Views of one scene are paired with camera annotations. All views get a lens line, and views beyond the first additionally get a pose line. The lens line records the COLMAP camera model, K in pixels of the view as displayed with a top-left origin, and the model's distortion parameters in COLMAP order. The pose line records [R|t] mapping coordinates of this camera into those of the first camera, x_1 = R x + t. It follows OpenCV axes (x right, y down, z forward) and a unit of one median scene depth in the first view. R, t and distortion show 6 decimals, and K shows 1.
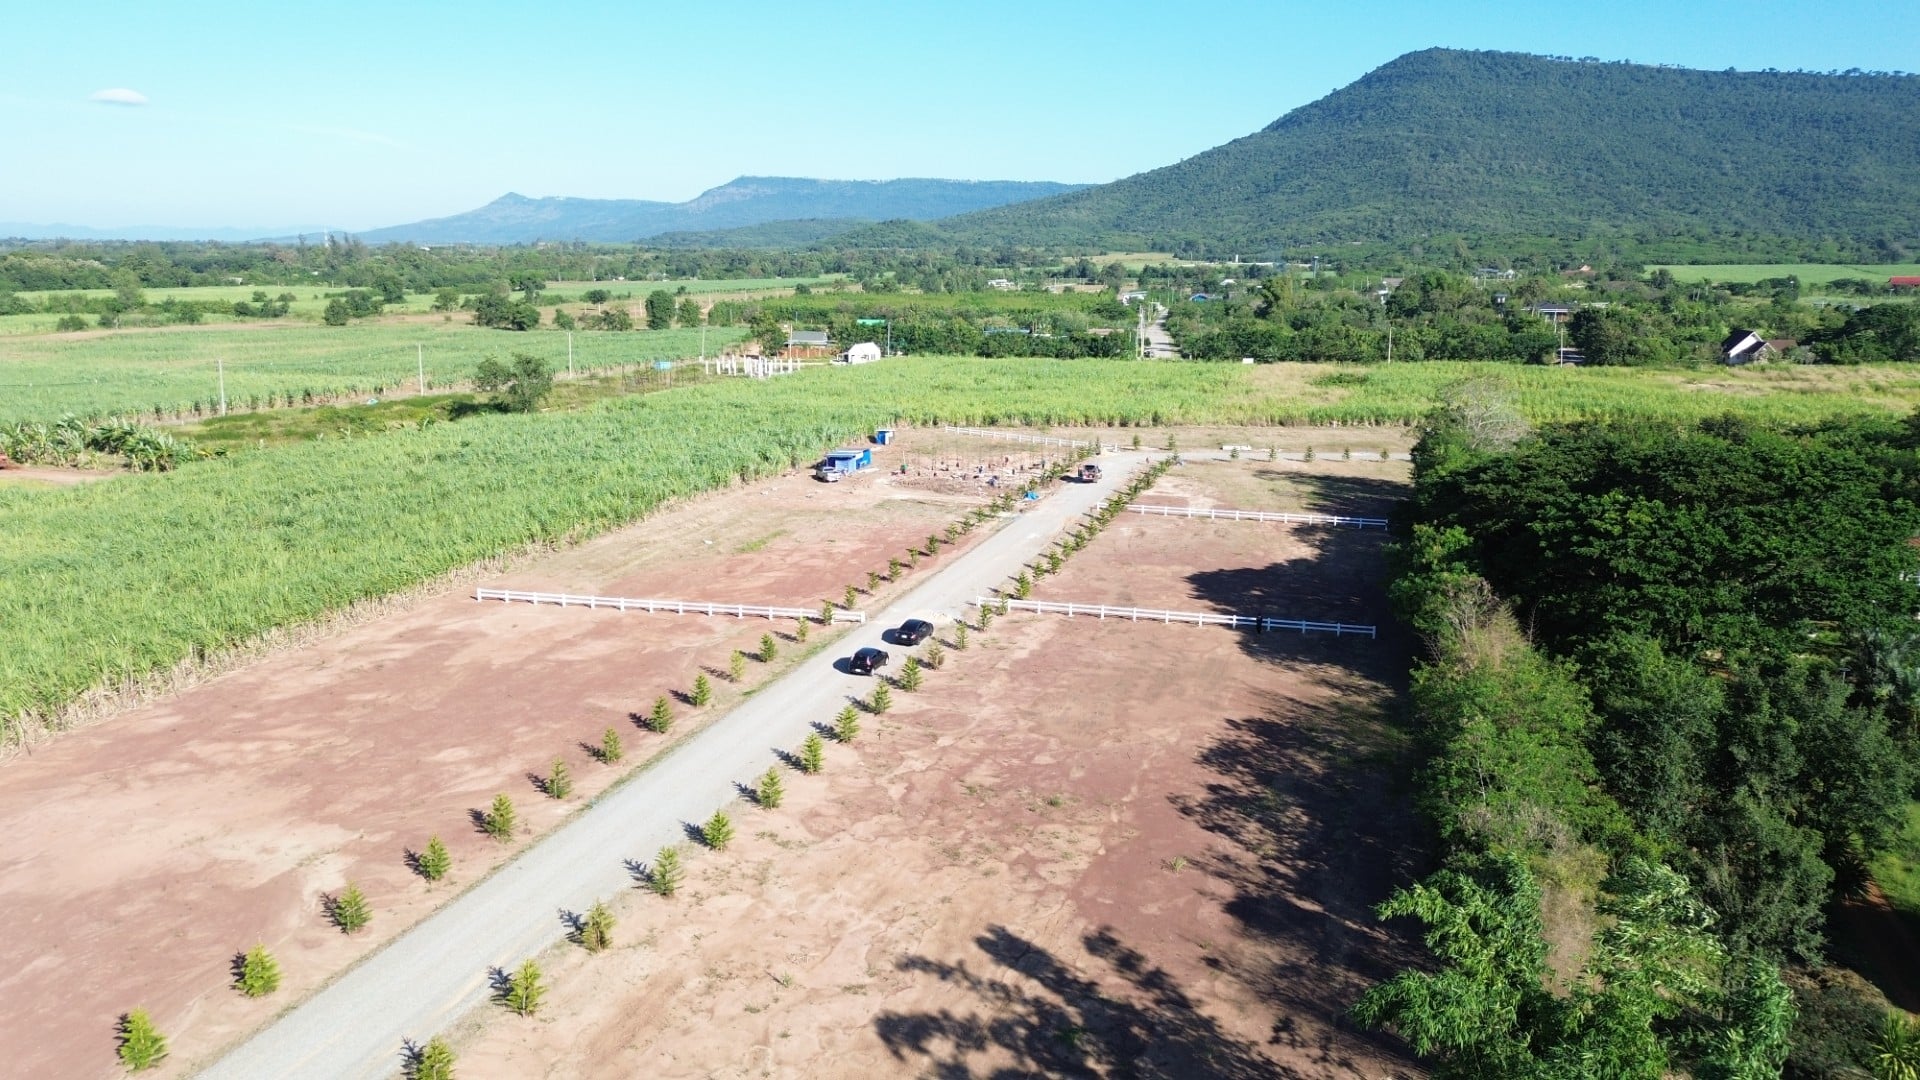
lens RADIAL K [[1348.3, 0, 960.9], [0, 1348.3, 543.5], [0, 0, 1]] dist [0.074660, -0.069822]
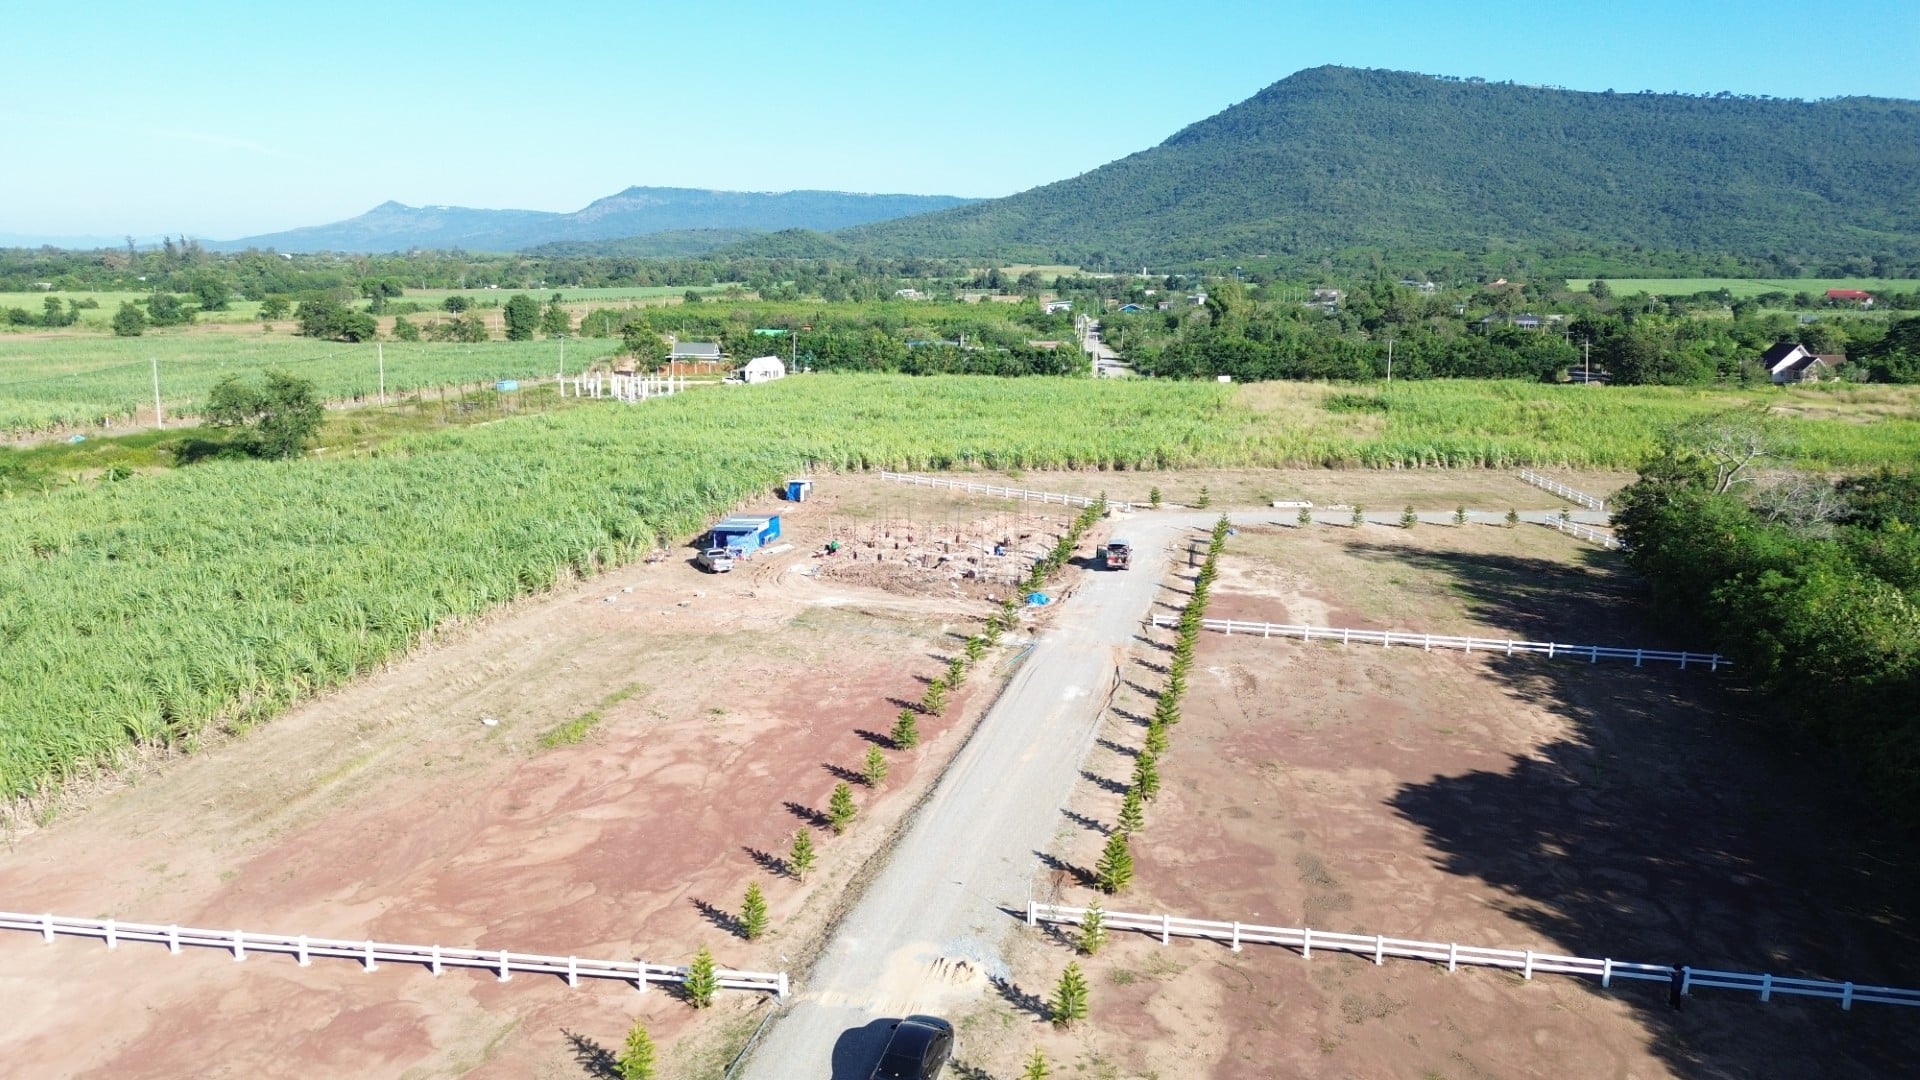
lens RADIAL K [[1349.9, 0, 960.0], [0, 1349.9, 540.0], [0, 0, 1]] dist [0.071727, -0.066010]
pose [[0.997234, -0.009724, 0.073690, -0.009536], [0.010641, 0.999871, -0.012055, -0.017018], [-0.073563, 0.012806, 0.997208, 0.111948]]
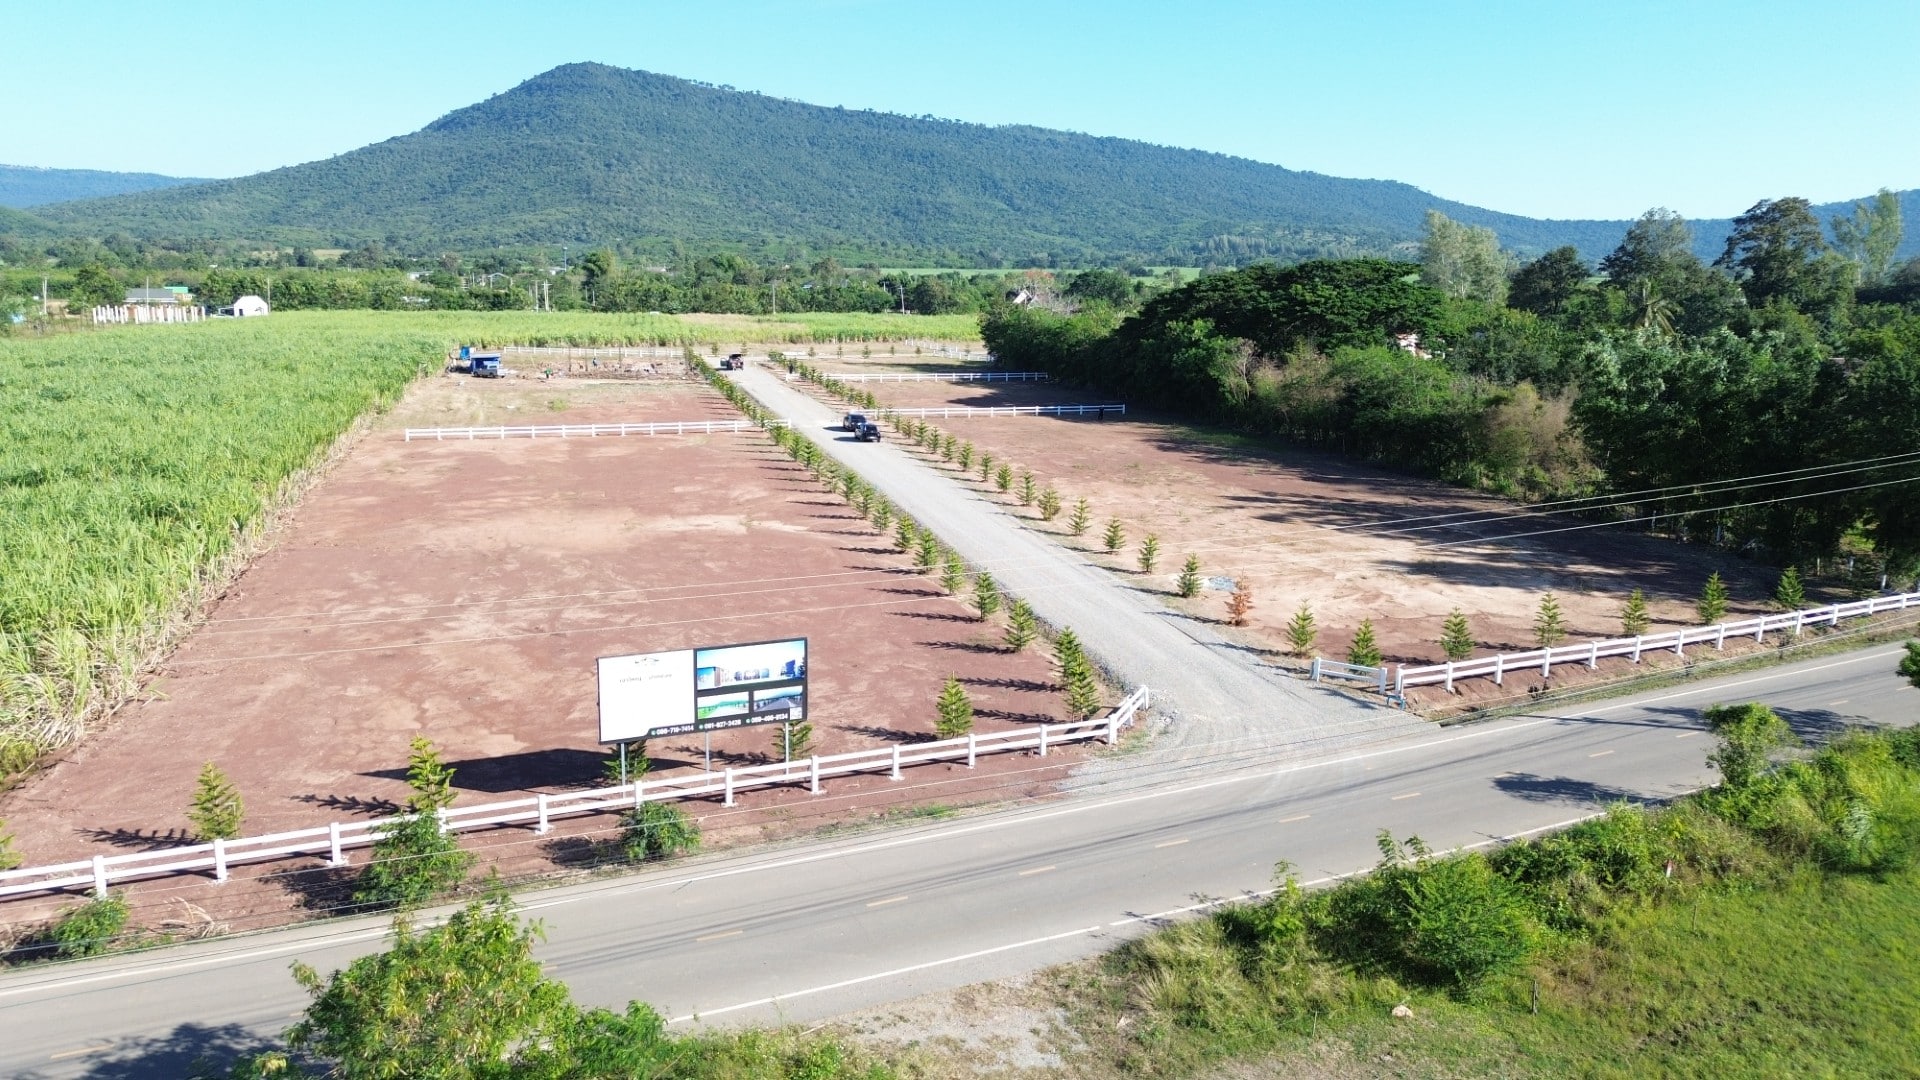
lens RADIAL K [[1348.3, 0, 960.9], [0, 1348.3, 543.5], [0, 0, 1]] dist [0.074660, -0.069822]
pose [[0.830755, -0.104815, 0.546680, -0.125079], [0.109544, 0.993691, 0.024053, 0.030392], [-0.545752, 0.039903, 0.836996, -0.017695]]
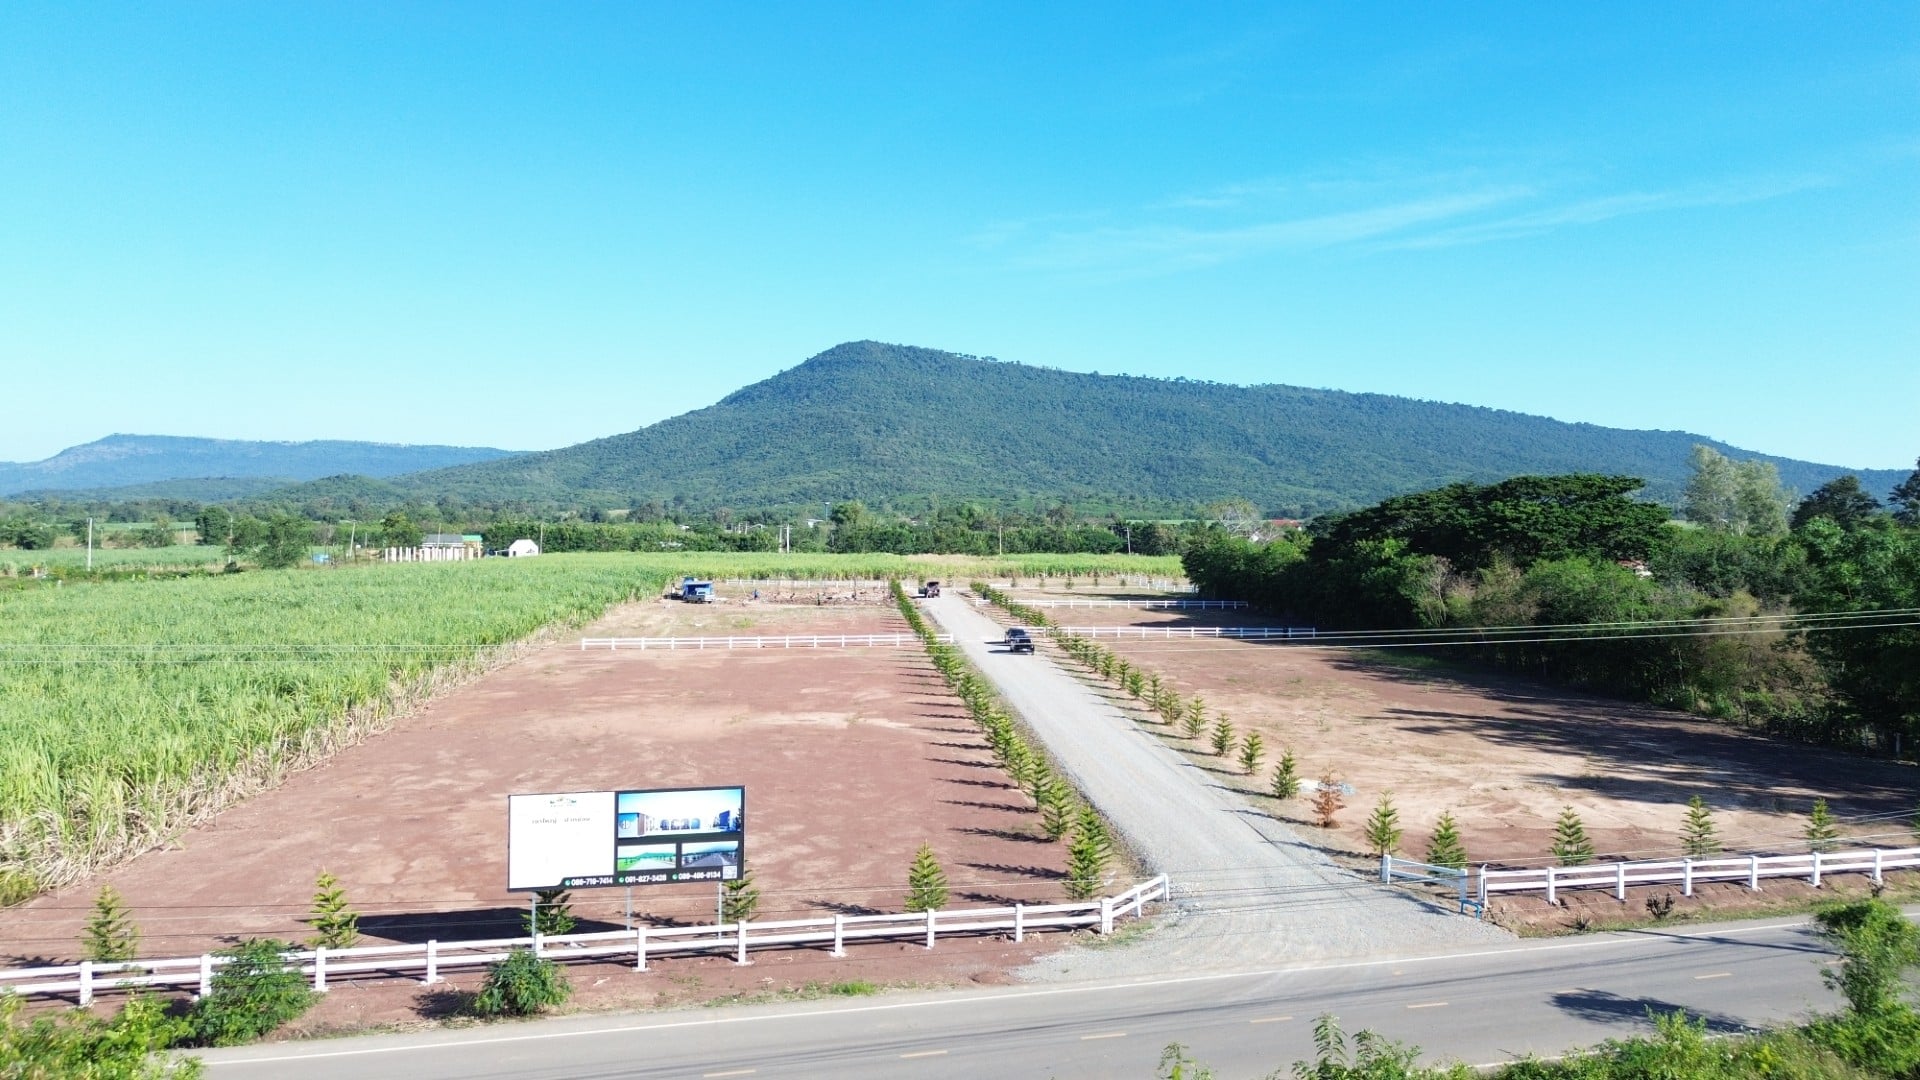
lens RADIAL K [[1348.3, 0, 960.9], [0, 1348.3, 543.5], [0, 0, 1]] dist [0.074660, -0.069822]
pose [[0.919790, -0.004076, 0.392390, -0.108014], [0.080337, 0.980722, -0.178130, 0.037741], [-0.384099, 0.195366, 0.902386, -0.018843]]
